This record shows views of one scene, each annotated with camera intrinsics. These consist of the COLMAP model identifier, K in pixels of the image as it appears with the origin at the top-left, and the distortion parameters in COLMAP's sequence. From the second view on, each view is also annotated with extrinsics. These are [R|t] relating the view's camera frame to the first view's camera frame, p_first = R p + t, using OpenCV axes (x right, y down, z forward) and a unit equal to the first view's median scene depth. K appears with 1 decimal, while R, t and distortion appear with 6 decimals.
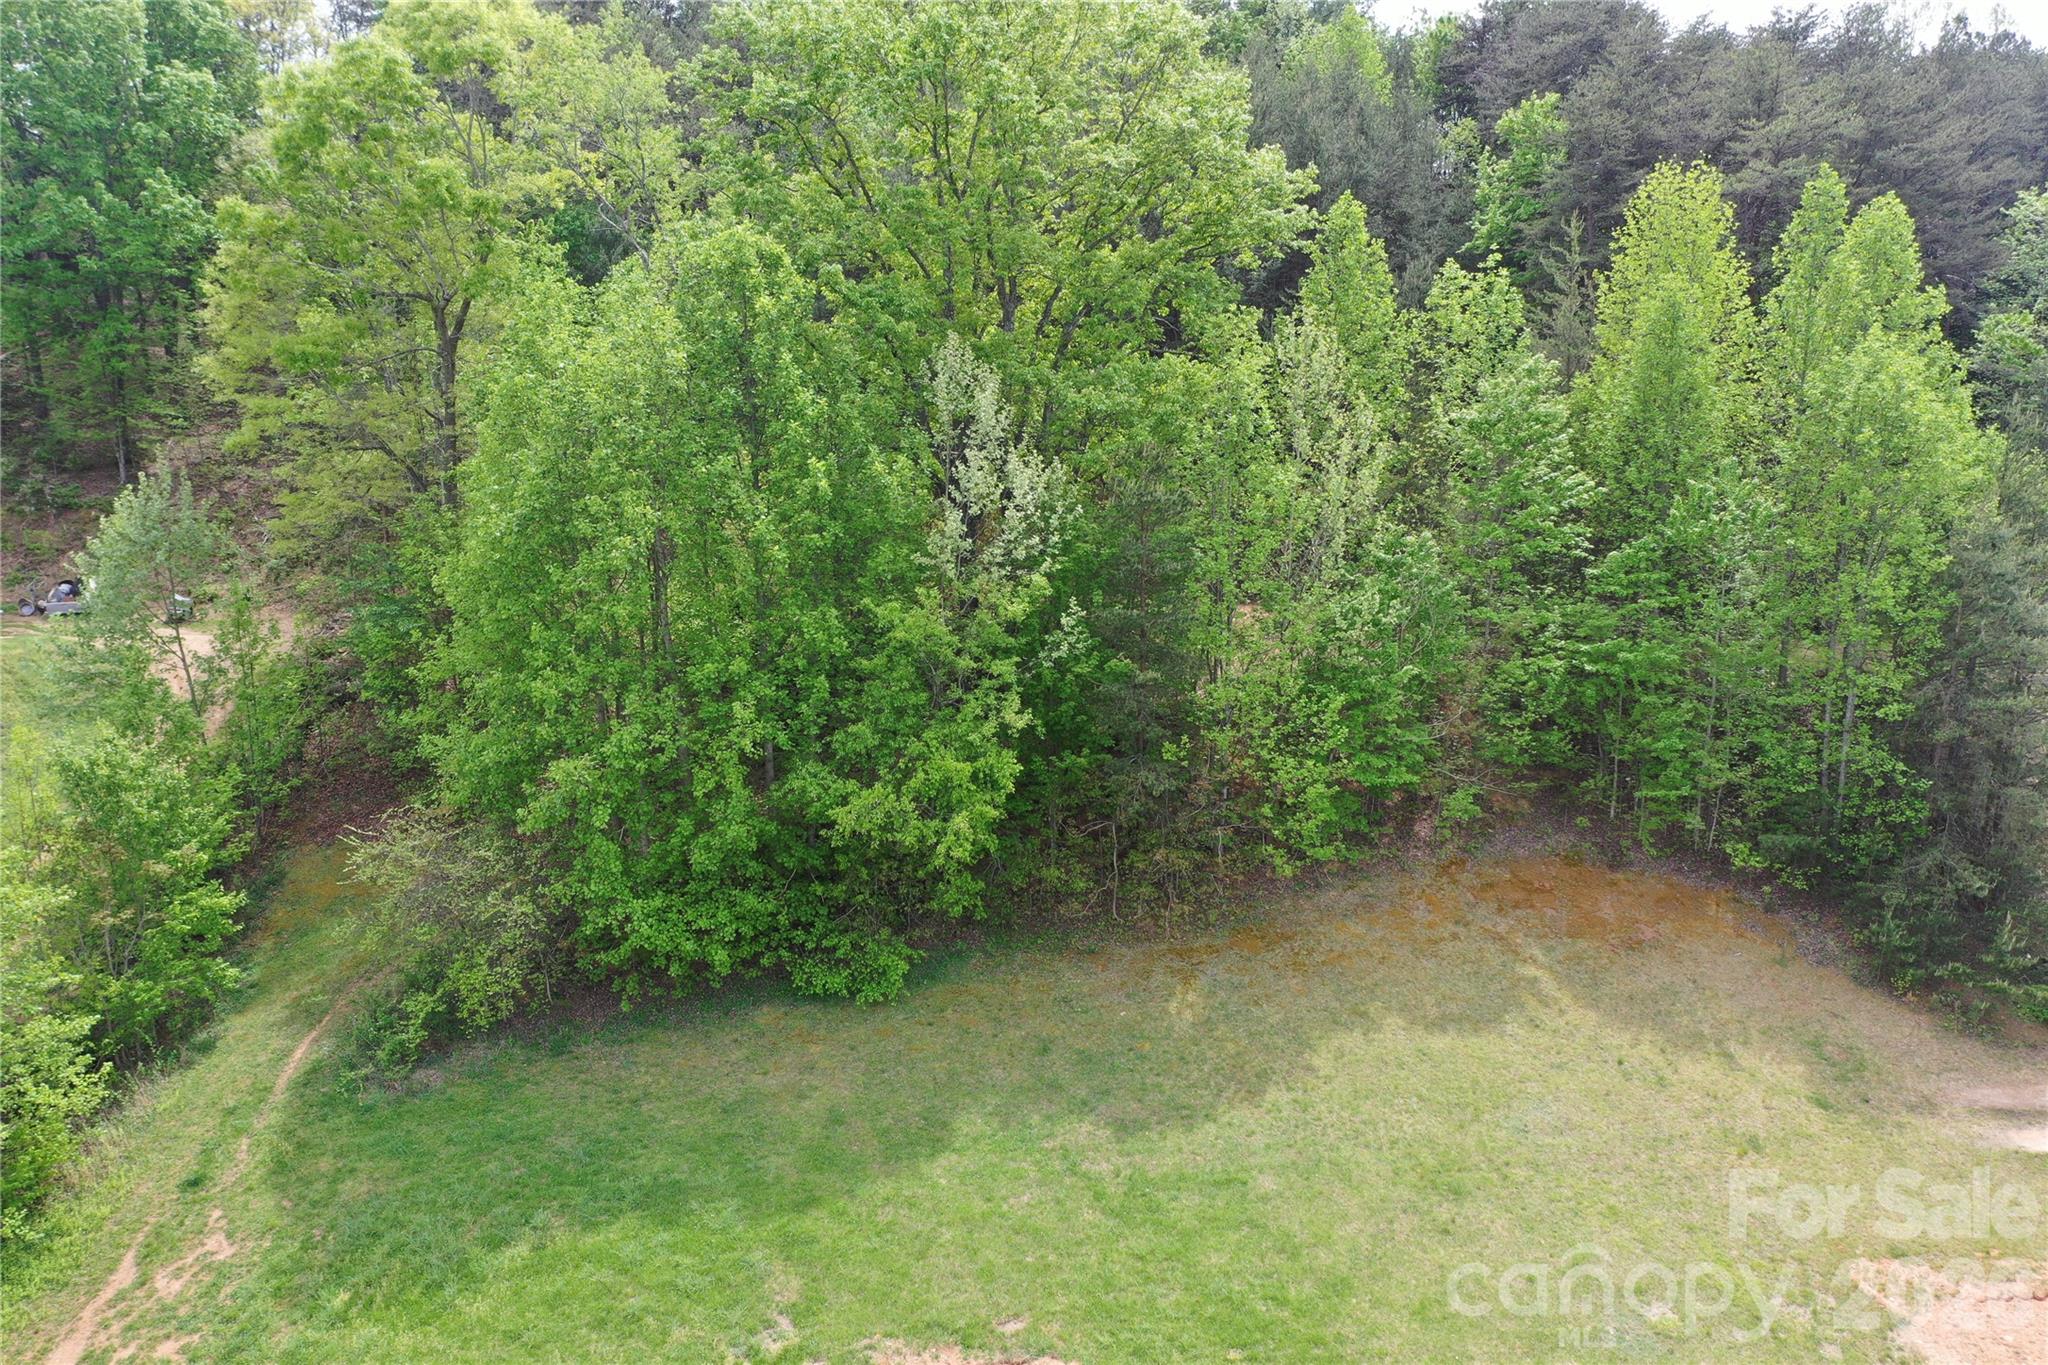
lens RADIAL K [[1625.0, 0, 1014.2], [0, 1625.0, 678.2], [0, 0, 1]] dist [0.010799, -0.009845]
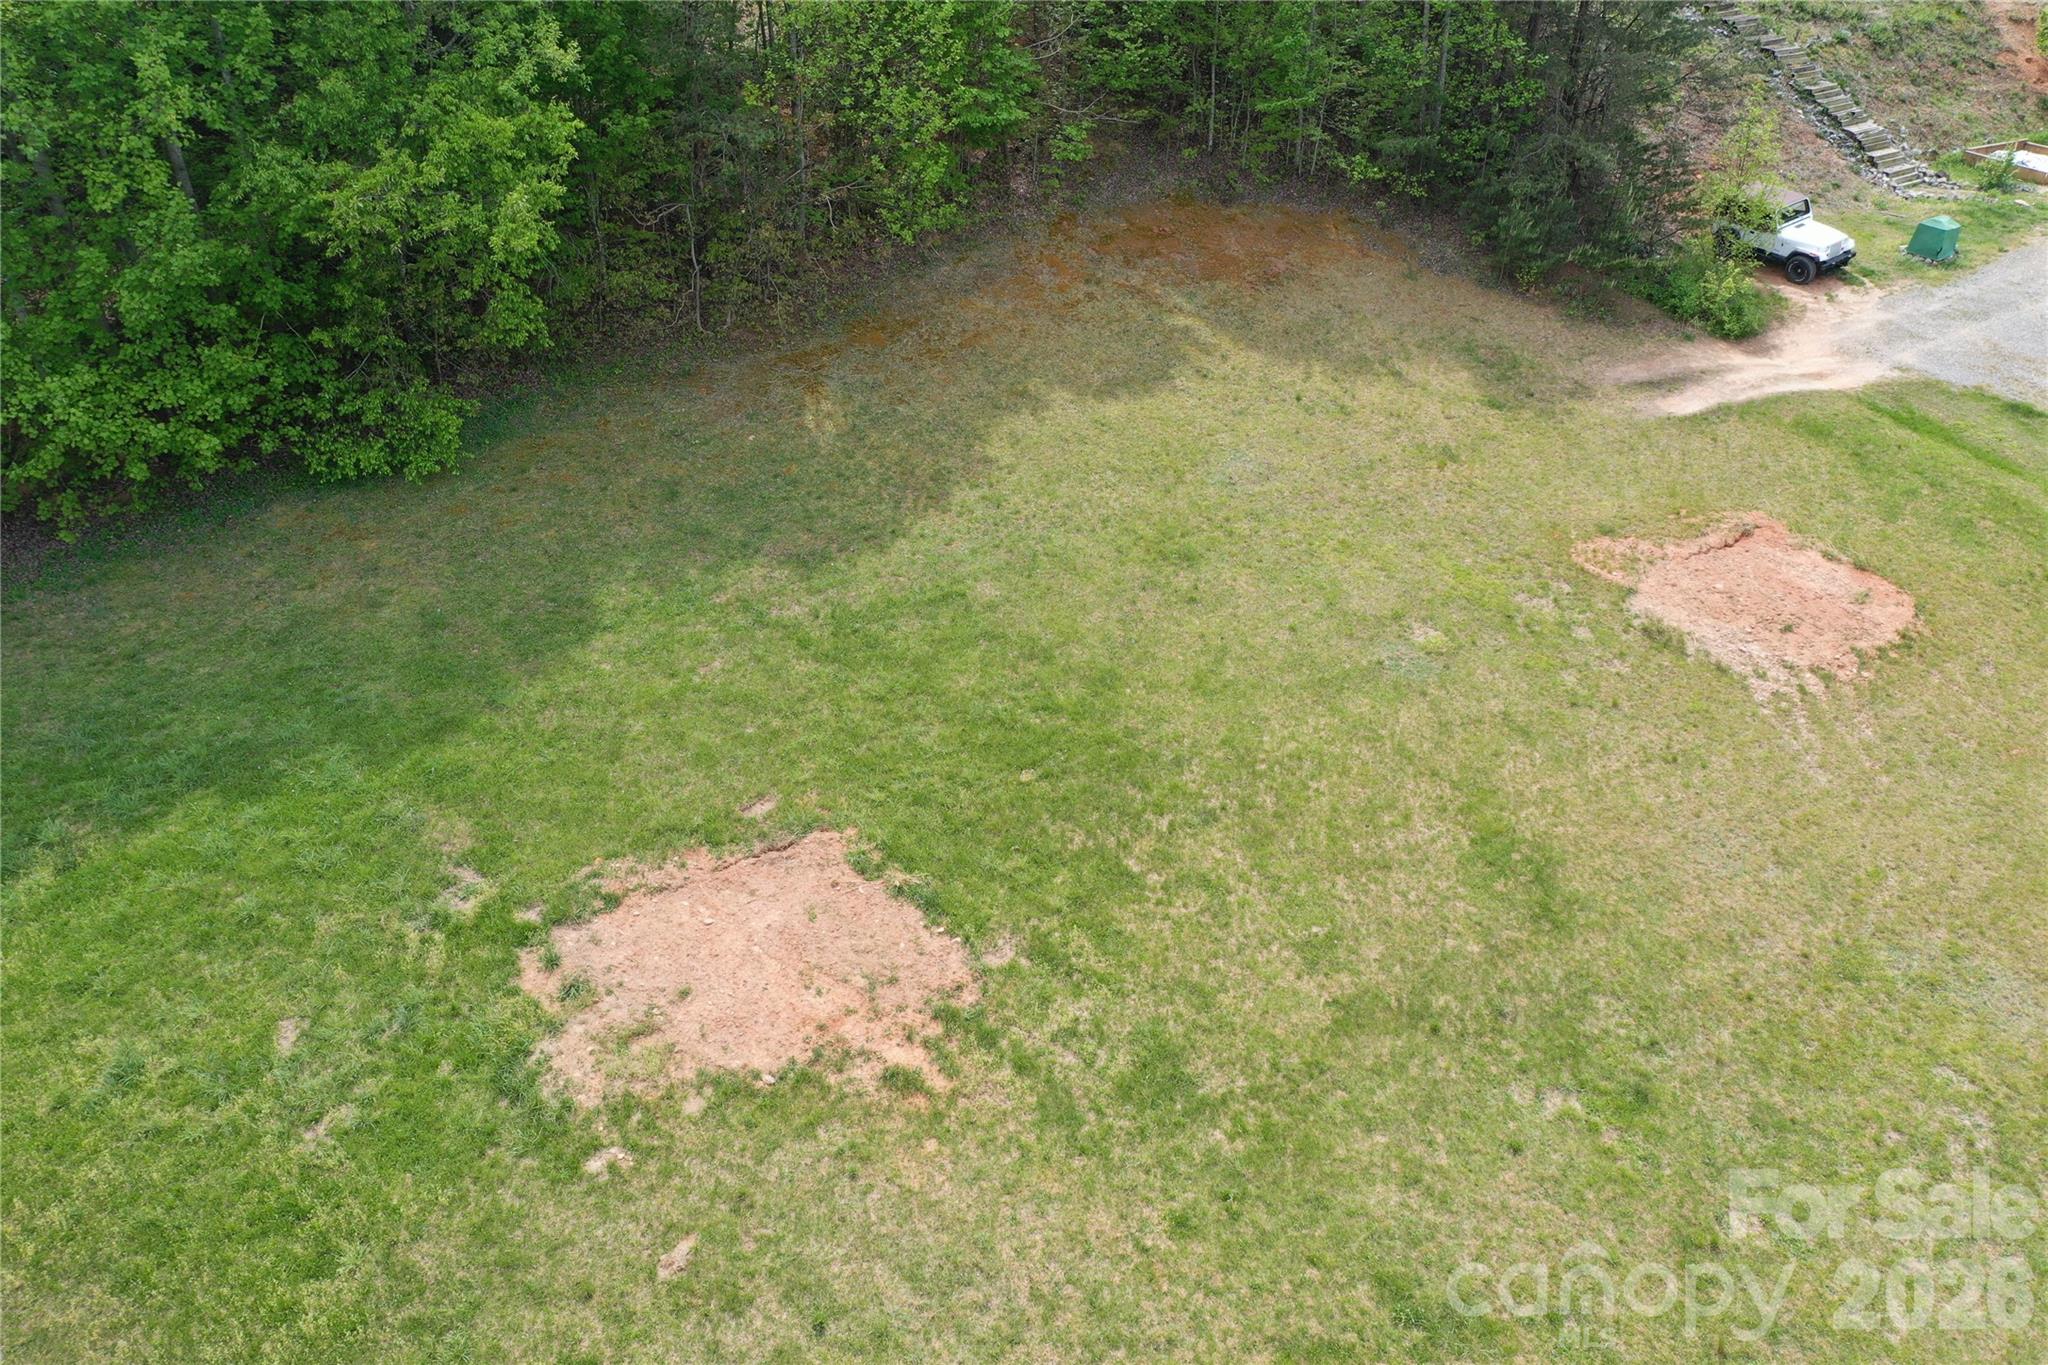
lens RADIAL K [[1625.0, 0, 1014.2], [0, 1625.0, 678.2], [0, 0, 1]] dist [0.010799, -0.009845]
pose [[0.918959, -0.209163, 0.334313, -0.116007], [0.096186, 0.941031, 0.324360, 0.072672], [-0.382443, -0.265918, 0.884887, 0.210748]]
